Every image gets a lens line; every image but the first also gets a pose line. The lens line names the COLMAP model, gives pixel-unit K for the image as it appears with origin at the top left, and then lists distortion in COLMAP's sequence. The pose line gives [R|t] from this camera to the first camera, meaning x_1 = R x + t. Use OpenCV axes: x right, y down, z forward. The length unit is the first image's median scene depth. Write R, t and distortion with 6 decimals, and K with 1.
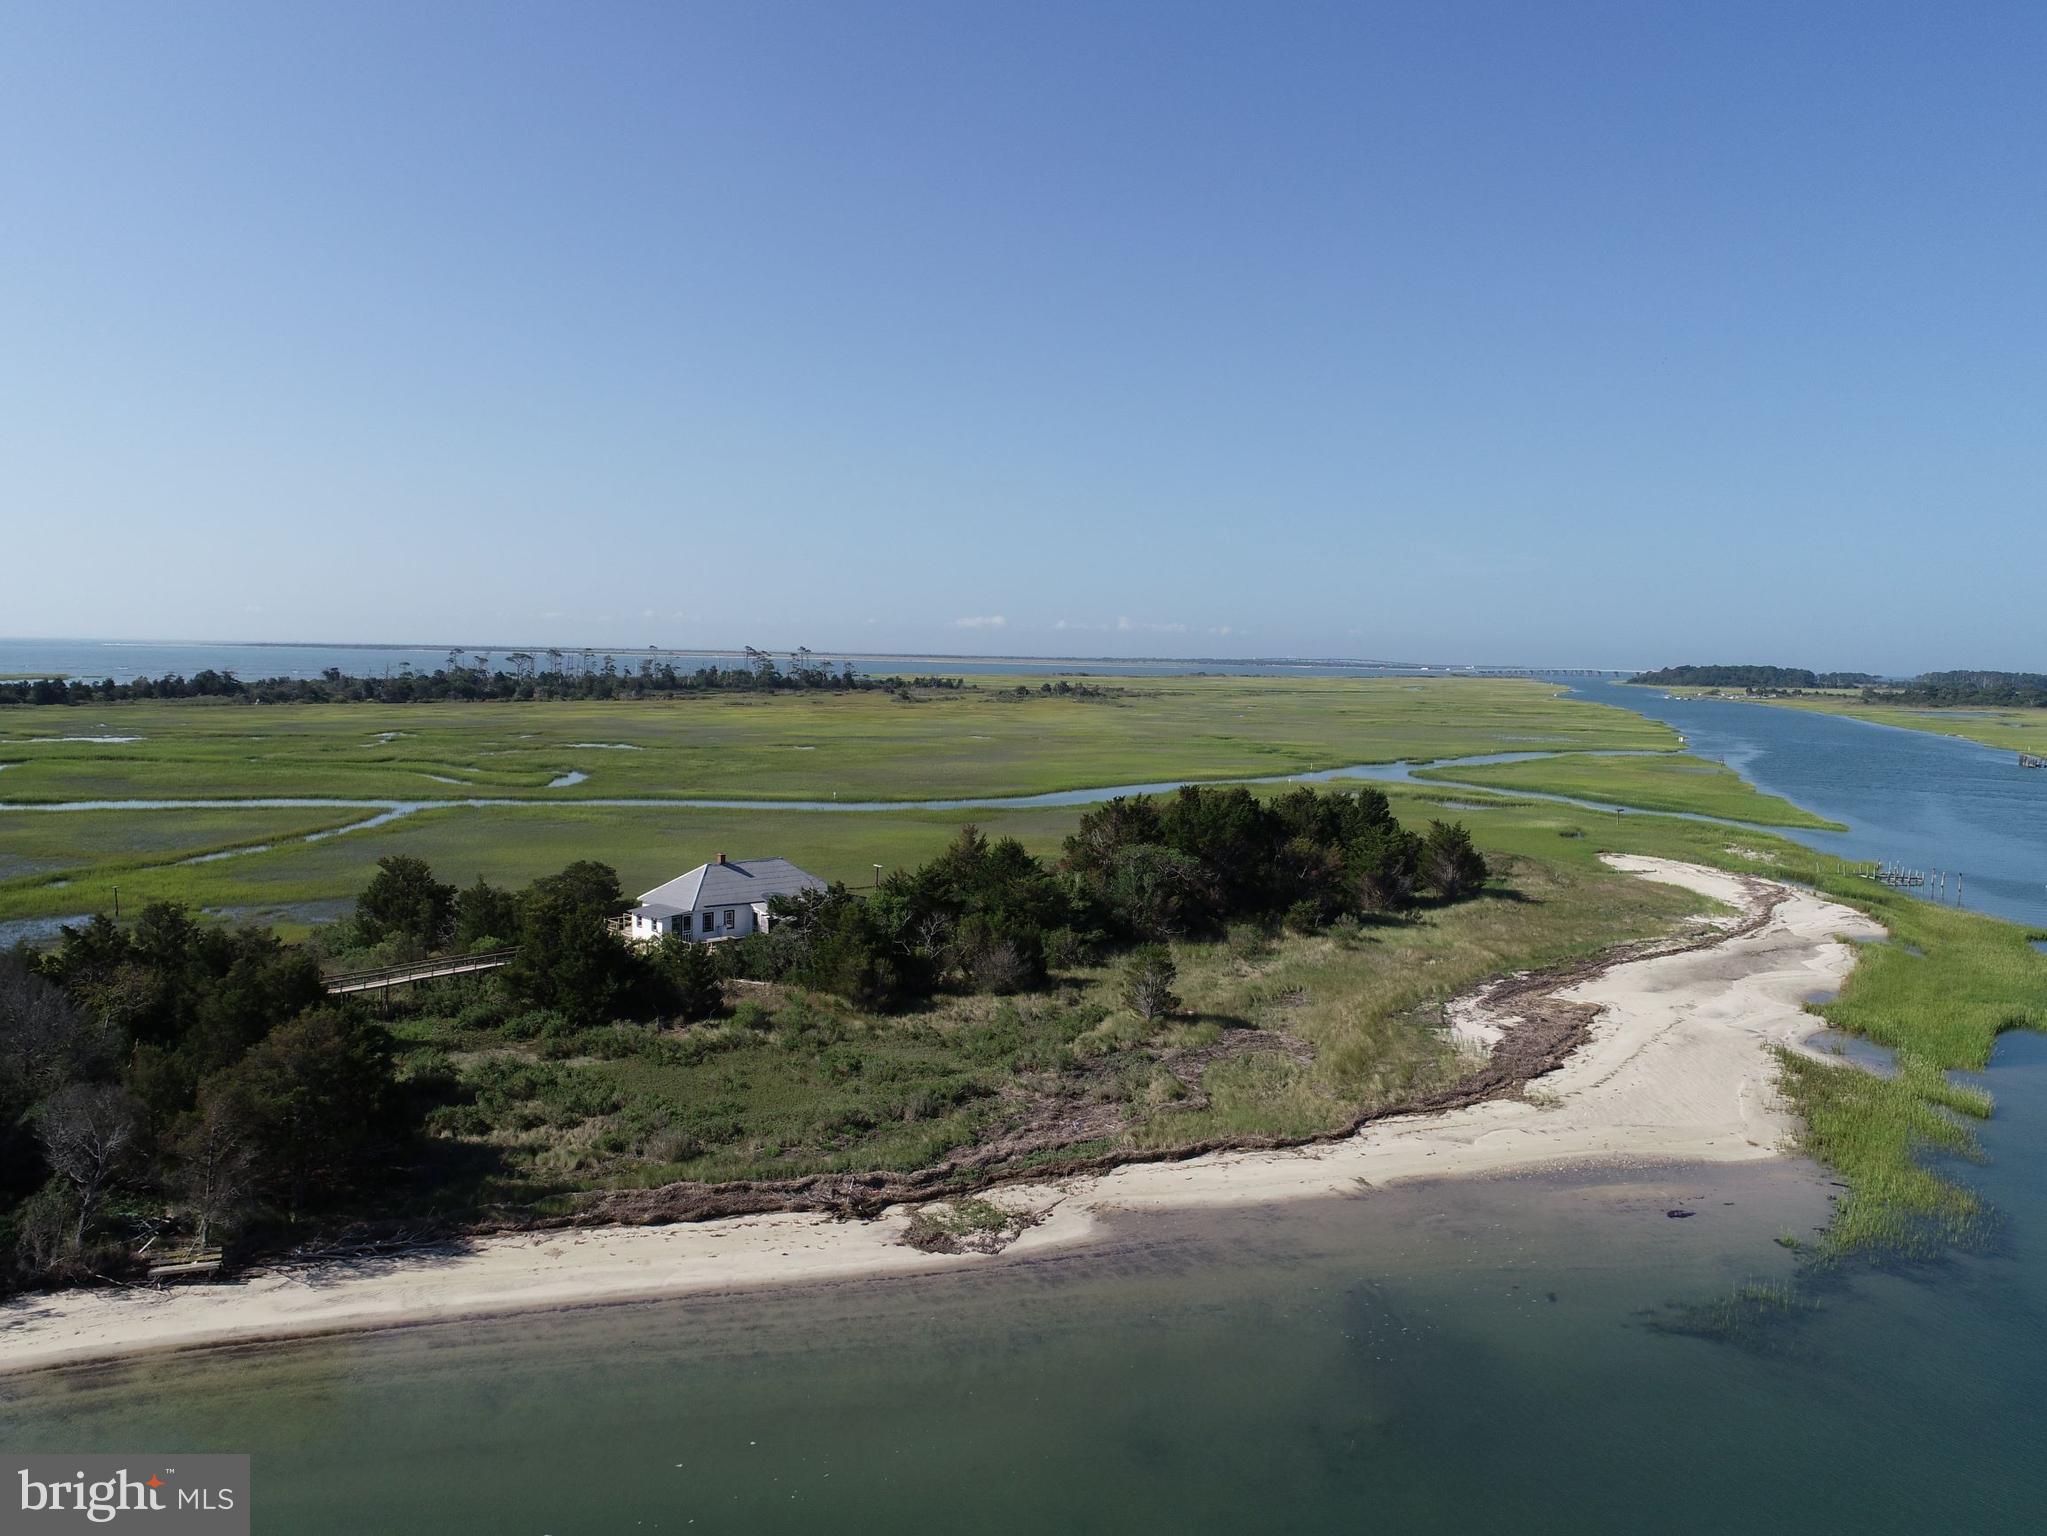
lens RADIAL K [[1602.5, 0, 1023.5], [0, 1602.5, 768.0], [0, 0, 1]] dist [0.003920, -0.005537]
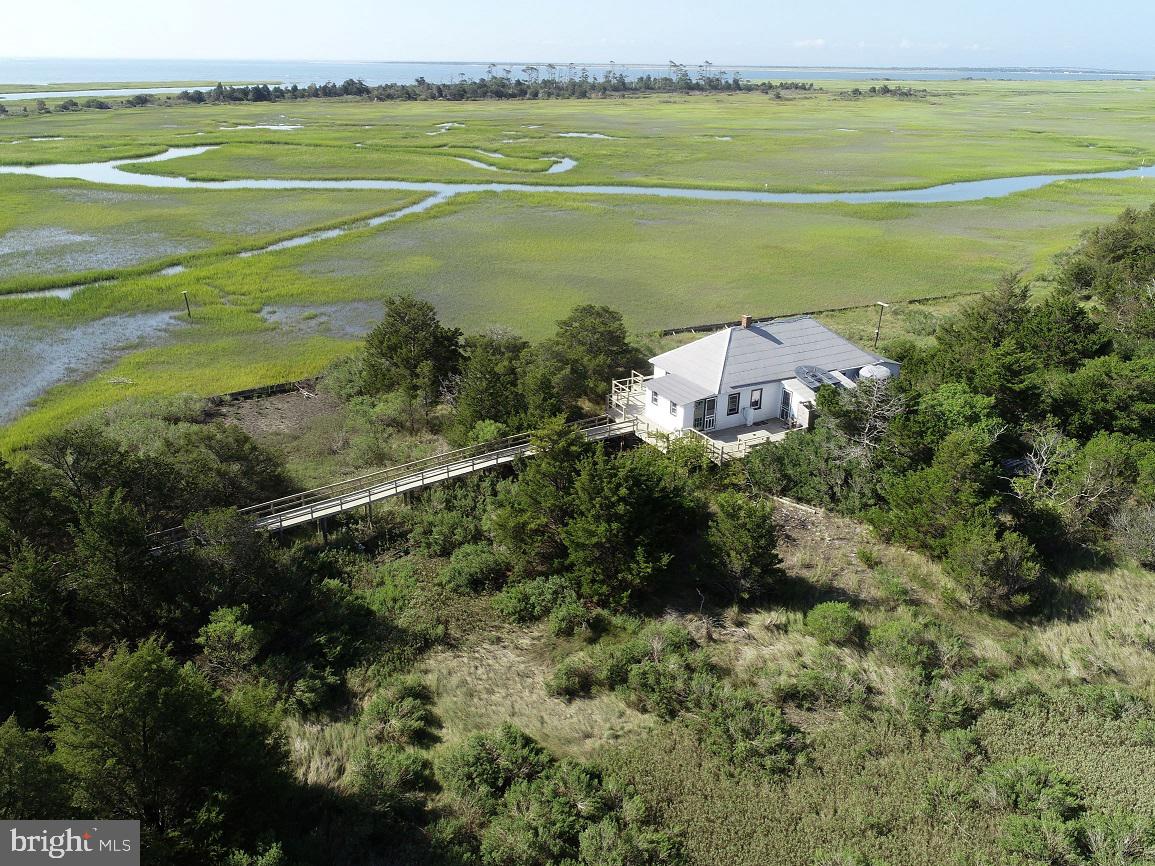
lens RADIAL K [[904.2, 0, 577.5], [0, 904.2, 433.0], [0, 0, 1]] dist [0.003920, -0.005537]
pose [[0.967441, 0.089427, -0.236771, -0.043382], [-0.011830, 0.950453, 0.310644, -0.010245], [0.252820, -0.297729, 0.920565, 0.141988]]
